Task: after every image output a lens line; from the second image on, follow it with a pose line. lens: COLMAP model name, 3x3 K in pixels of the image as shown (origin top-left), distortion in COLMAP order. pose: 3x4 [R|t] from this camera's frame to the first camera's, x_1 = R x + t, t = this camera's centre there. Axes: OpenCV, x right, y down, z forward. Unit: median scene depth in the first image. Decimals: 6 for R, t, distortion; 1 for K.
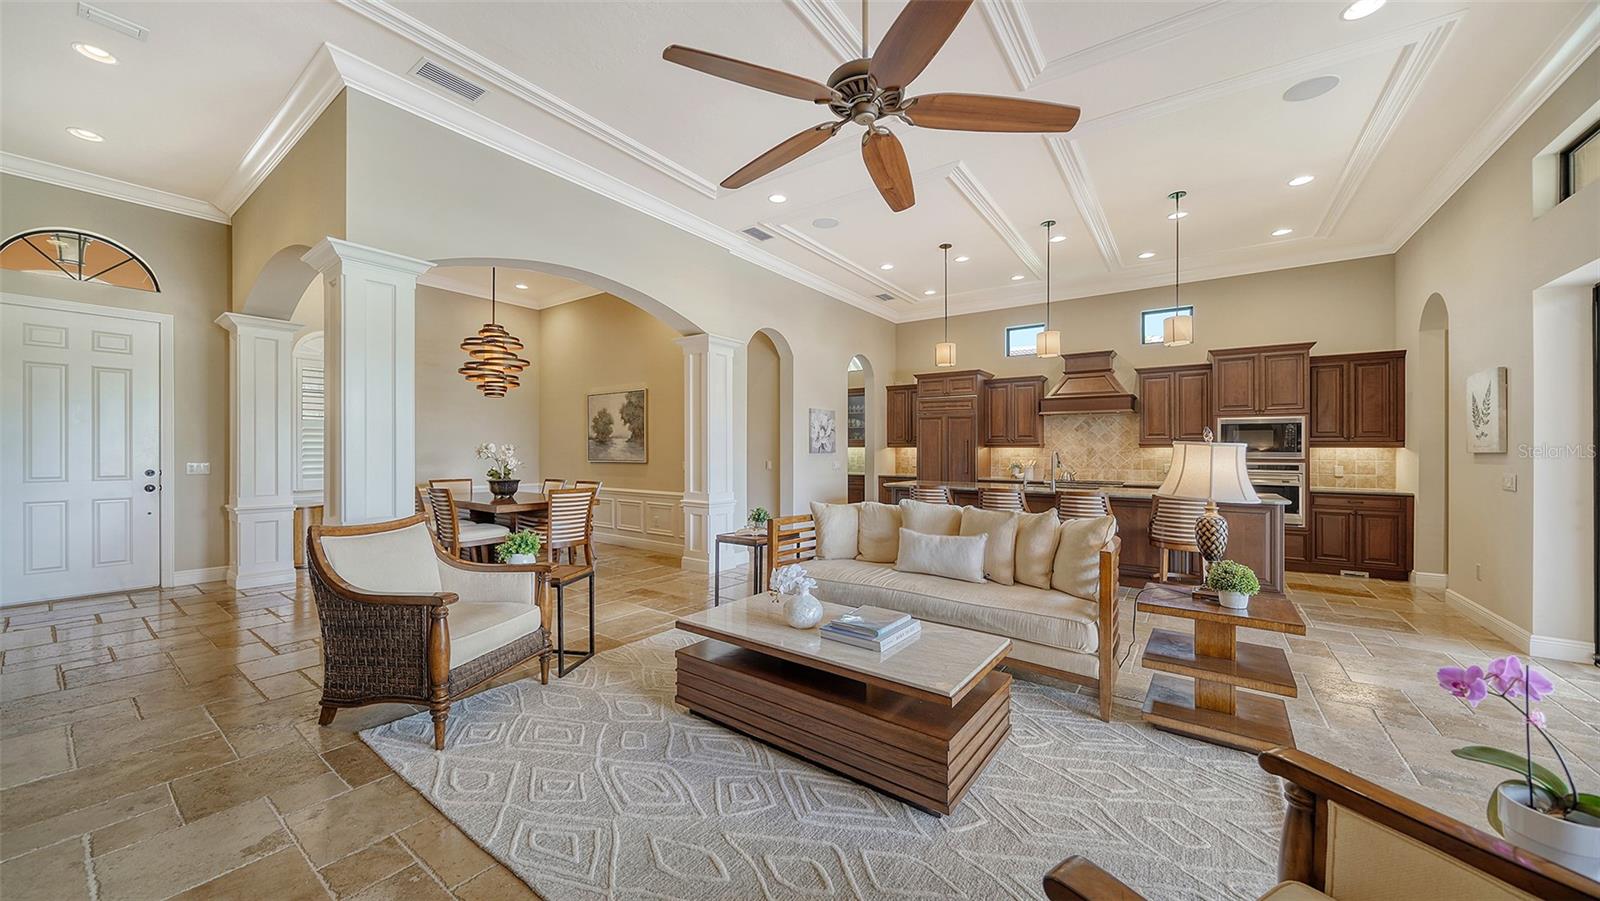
lens RADIAL K [[560.0, 0, 800.8], [0, 560.0, 445.5], [0, 0, 1]] dist [-0.001969, -0.000102]
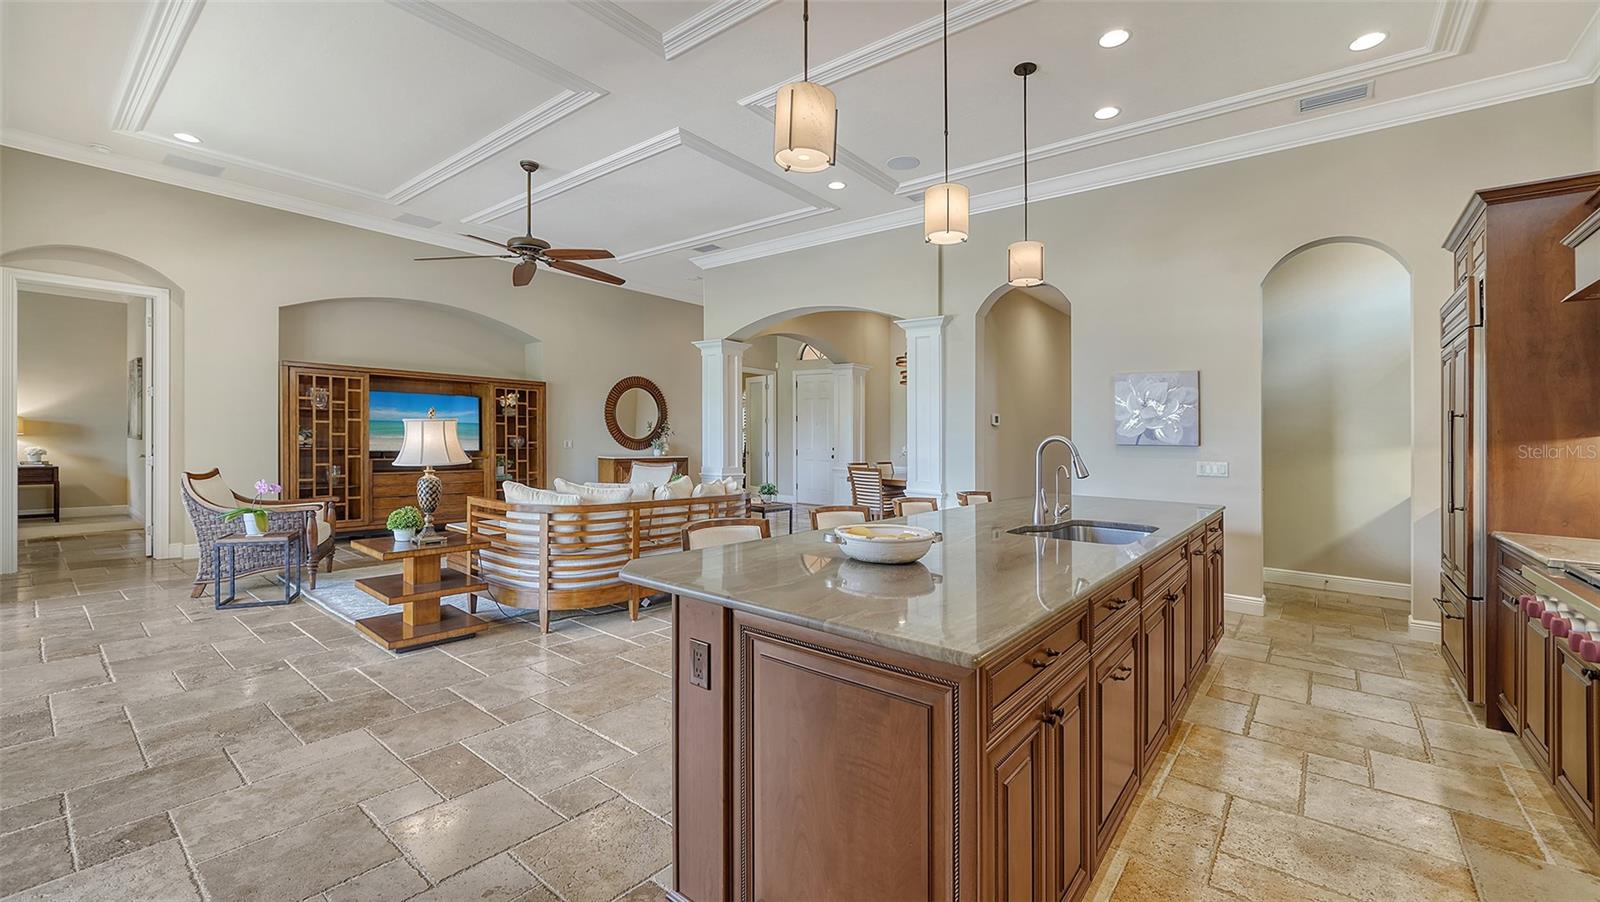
lens RADIAL K [[645.0, 0, 800.7], [0, 645.0, 446.3], [0, 0, 1]] dist [-0.000891, 0.000015]
pose [[-0.060627, 0.008806, -0.998122, 0.912735], [-0.009970, 0.999906, 0.009427, 0.014463], [0.998111, 0.010523, -0.060533, 0.820604]]
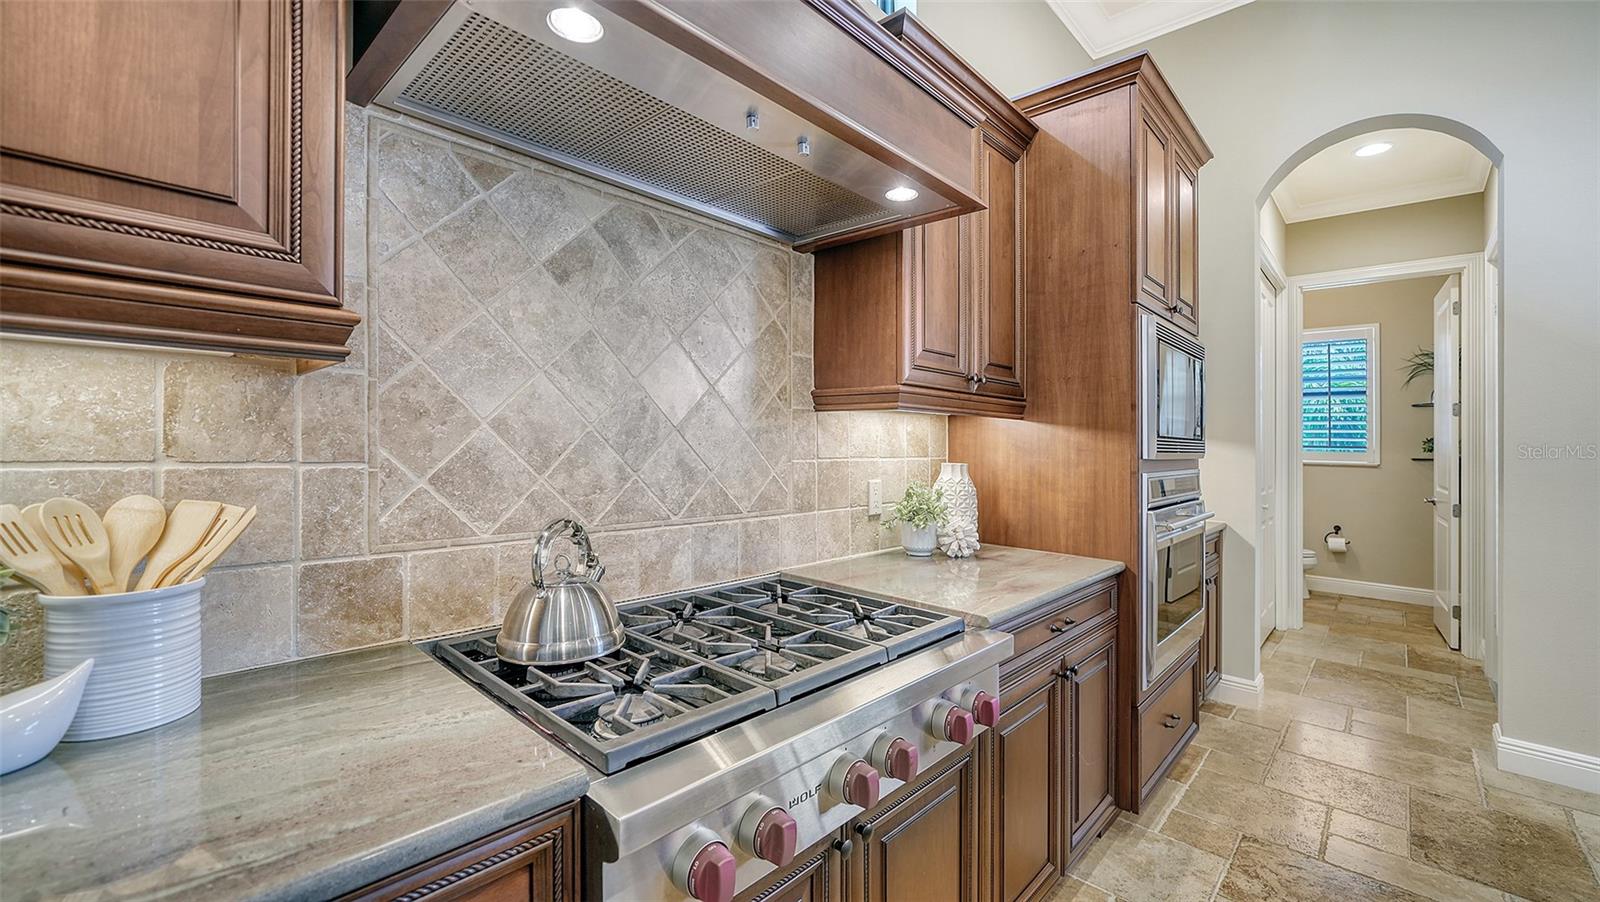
lens RADIAL K [[645.0, 0, 800.7], [0, 645.0, 446.3], [0, 0, 1]] dist [-0.000891, 0.000015]
pose [[0.124012, -0.012938, 0.992196, 0.429554], [-0.031912, 0.999346, 0.017020, 0.017259], [-0.991767, -0.033774, 0.123518, 1.172318]]
